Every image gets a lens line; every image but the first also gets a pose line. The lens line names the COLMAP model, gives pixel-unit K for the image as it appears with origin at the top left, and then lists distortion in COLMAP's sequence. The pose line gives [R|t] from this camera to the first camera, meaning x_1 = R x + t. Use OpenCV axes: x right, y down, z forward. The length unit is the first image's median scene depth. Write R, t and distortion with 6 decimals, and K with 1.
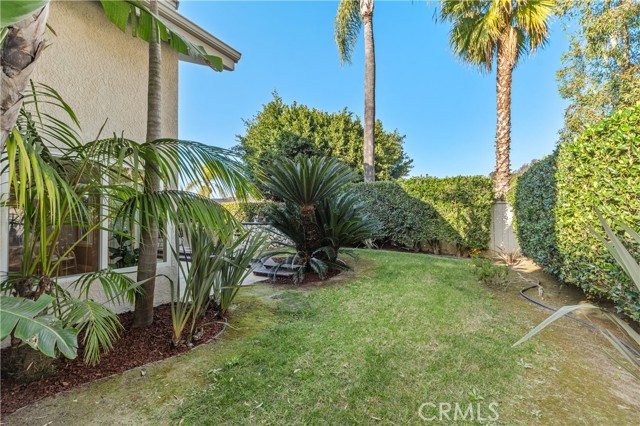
lens RADIAL K [[290.5, 0, 325.5], [0, 290.5, 213.8], [0, 0, 1]] dist [0.010631, 0.001267]
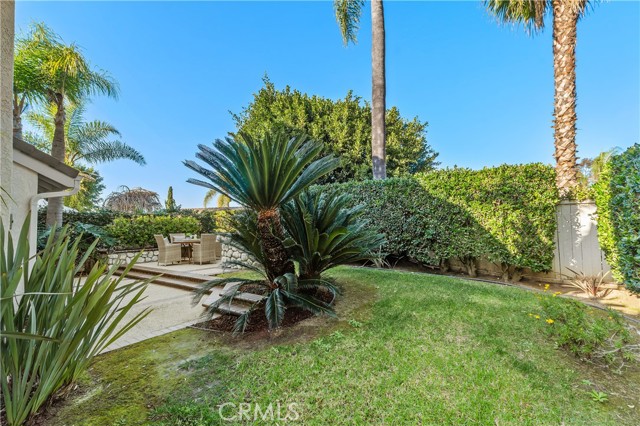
lens RADIAL K [[290.5, 0, 321.7], [0, 290.5, 214.5], [0, 0, 1]] dist [0.010631, 0.001267]
pose [[0.993871, -0.013887, -0.109667, 0.084342], [0.011208, 0.999624, -0.025014, 0.000251], [0.109973, 0.023632, 0.993654, 0.217196]]
